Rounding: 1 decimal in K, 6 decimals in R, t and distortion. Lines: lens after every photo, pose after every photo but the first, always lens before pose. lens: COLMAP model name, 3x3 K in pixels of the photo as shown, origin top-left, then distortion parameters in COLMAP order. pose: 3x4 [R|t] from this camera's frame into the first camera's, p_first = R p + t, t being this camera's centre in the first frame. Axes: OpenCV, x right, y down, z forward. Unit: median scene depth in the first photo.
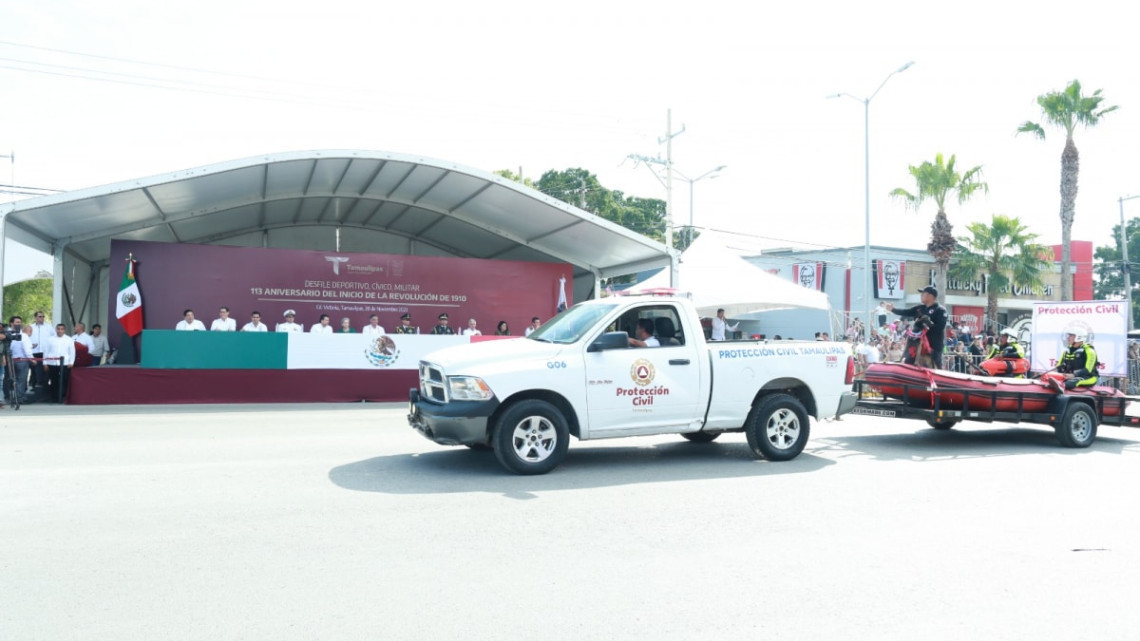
lens RADIAL K [[776.1, 0, 571.5], [0, 776.1, 326.5], [0, 0, 1]] dist [-0.063757, 0.063895]
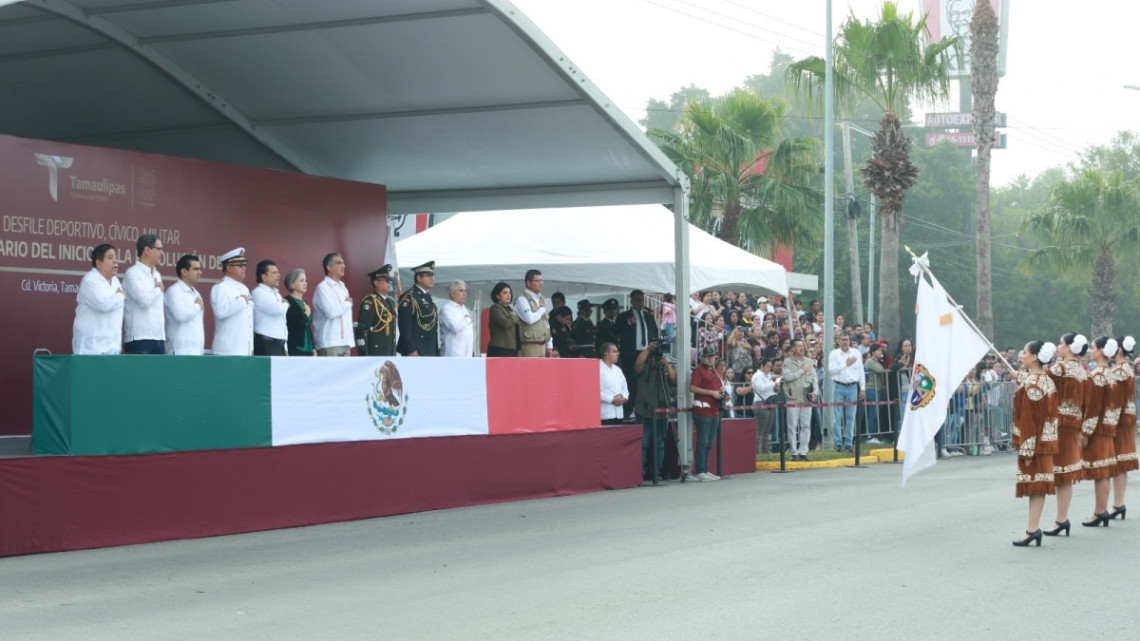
lens RADIAL K [[2252.7, 0, 570.5], [0, 2252.7, 374.0], [0, 0, 1]] dist [-0.387150, 0.347711]
pose [[0.734246, -0.014517, 0.678728, -0.843705], [-0.008627, 0.999491, 0.030711, -0.016581], [-0.678829, -0.028405, 0.733747, 0.016837]]
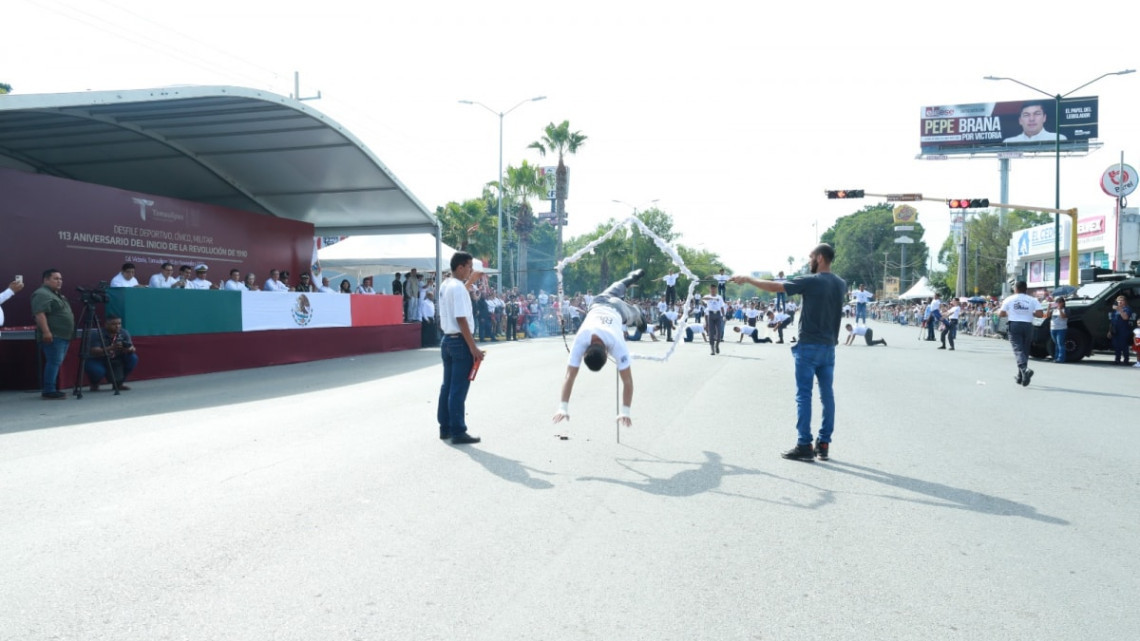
lens RADIAL K [[776.1, 0, 571.5], [0, 776.1, 326.5], [0, 0, 1]] dist [-0.063757, 0.063895]
pose [[0.584608, -0.032666, 0.810658, -0.695184], [-0.015260, 0.998570, 0.051243, -0.001826], [-0.811173, -0.042327, 0.583273, 0.130448]]
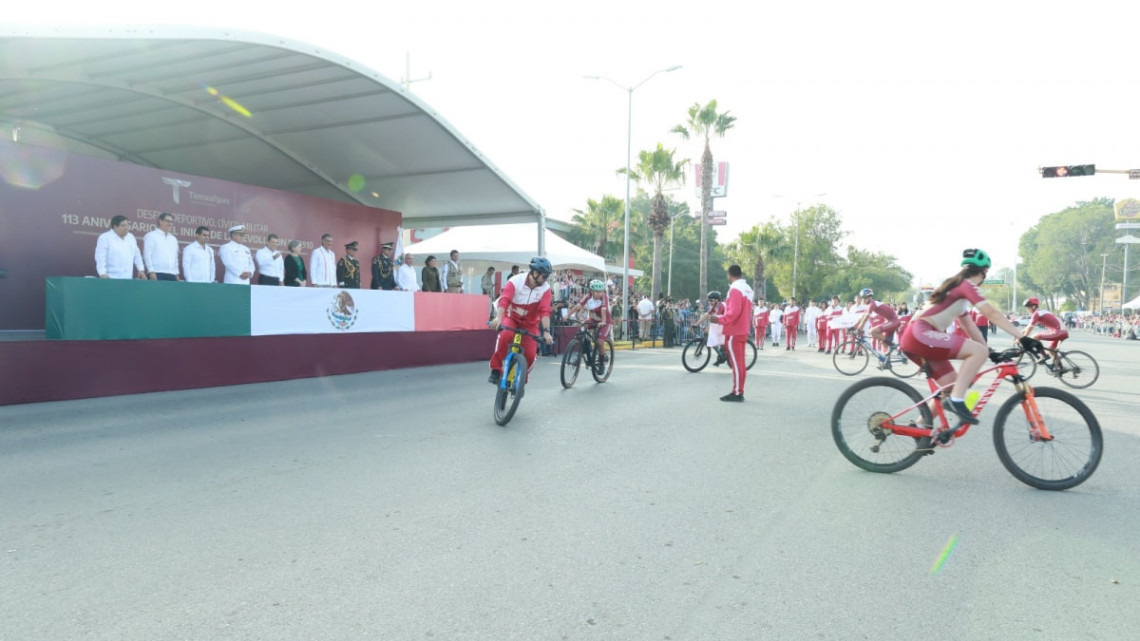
lens RADIAL K [[776.1, 0, 571.5], [0, 776.1, 326.5], [0, 0, 1]] dist [-0.063757, 0.063895]
pose [[0.743507, -0.015890, 0.668539, -0.499777], [-0.023133, 0.998508, 0.049459, 0.003263], [-0.668328, -0.052238, 0.742030, 0.211468]]
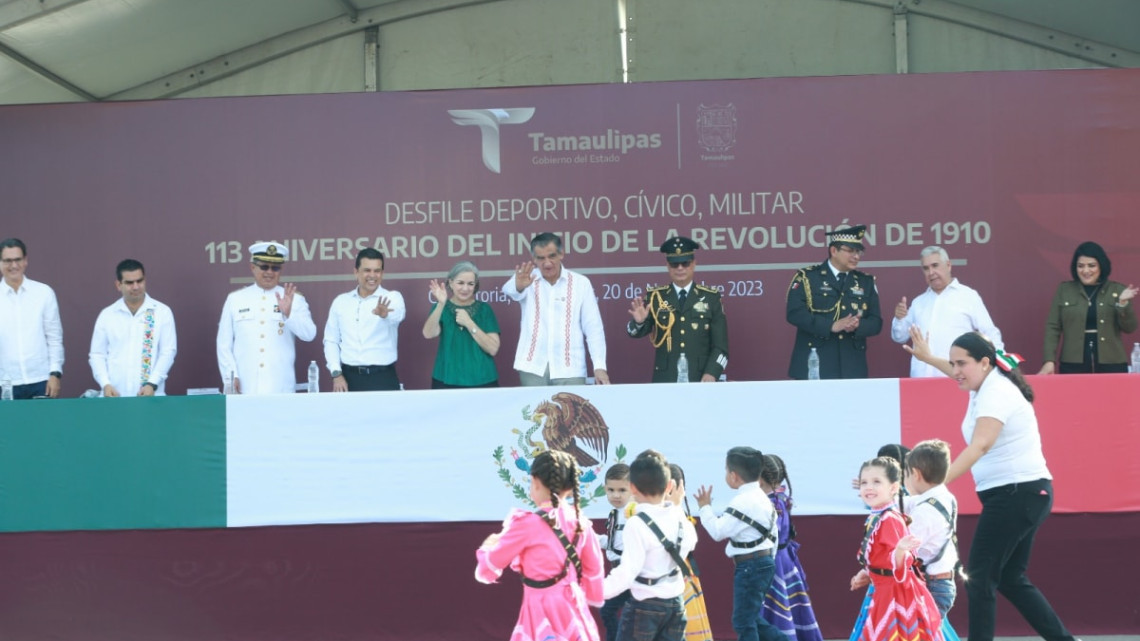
lens RADIAL K [[3055.5, 0, 570.0], [0, 3055.5, 320.5], [0, 0, 1]] dist [-0.176127, -0.339751]
pose [[0.893740, -0.049539, -0.445842, 0.189346], [0.045562, 0.998768, -0.019642, 0.006442], [0.446266, -0.002759, 0.894896, 0.053829]]
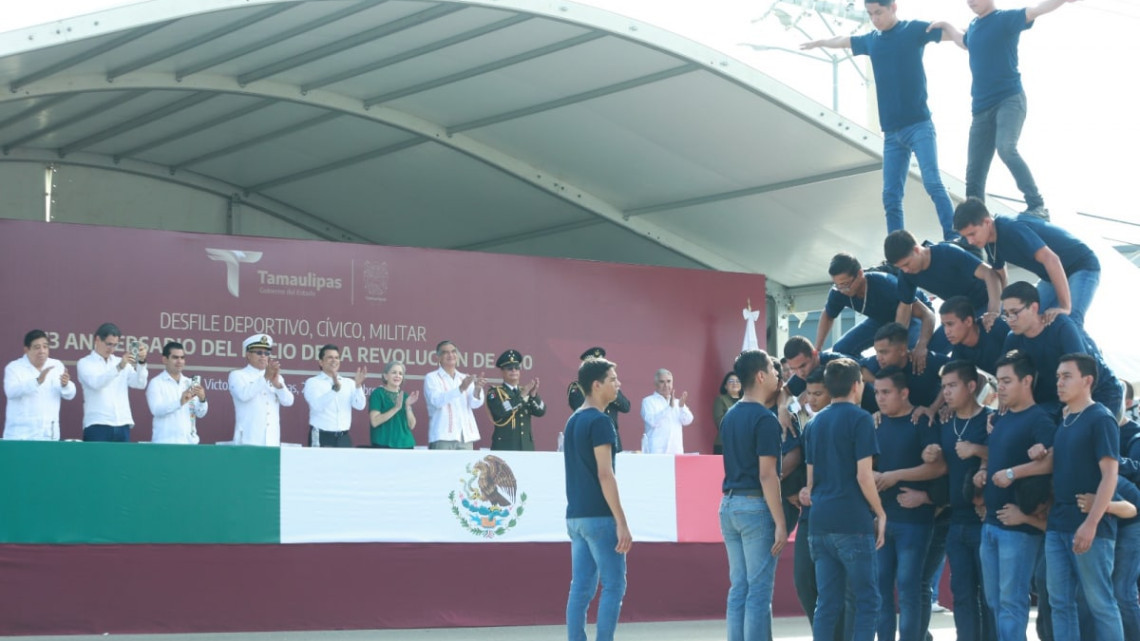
lens RADIAL K [[2320.7, 0, 569.8], [0, 2320.7, 380.4], [0, 0, 1]] dist [-0.327929, 0.162468]
pose [[0.975581, 0.000451, 0.219640, -0.382500], [0.006900, 0.999441, -0.032701, 0.010402], [-0.219532, 0.033418, 0.975033, -0.116659]]
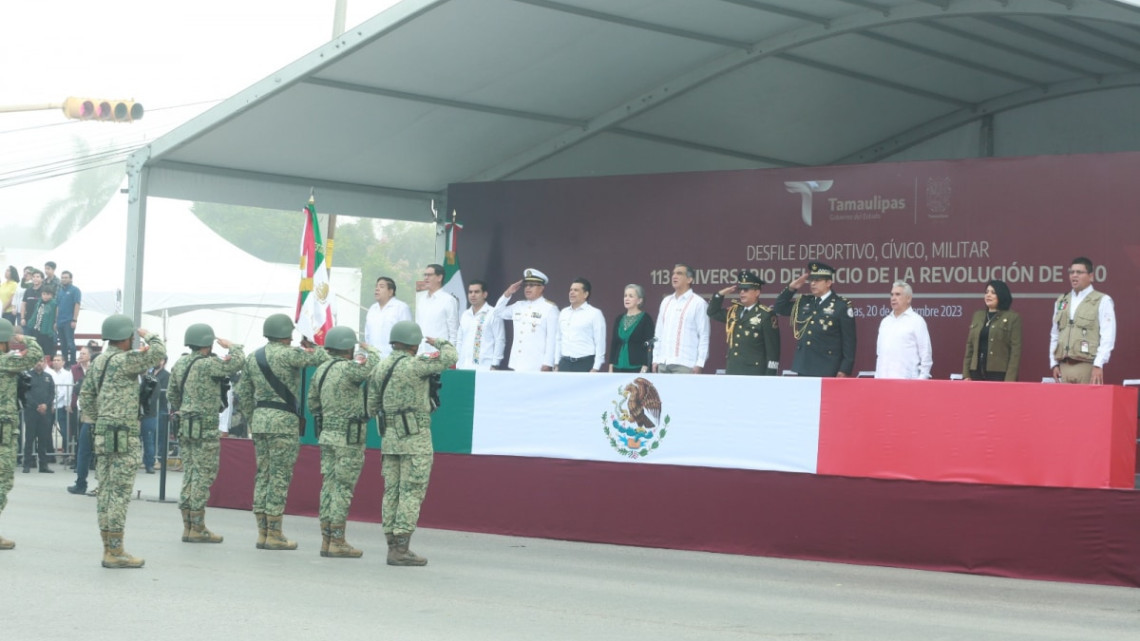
lens RADIAL K [[2320.7, 0, 569.8], [0, 2320.7, 380.4], [0, 0, 1]] dist [-0.327929, 0.162468]
pose [[0.444192, -0.003025, -0.895927, 0.667738], [-0.000854, 0.999992, -0.003800, 0.014670], [0.895931, 0.002453, 0.444186, 0.369294]]
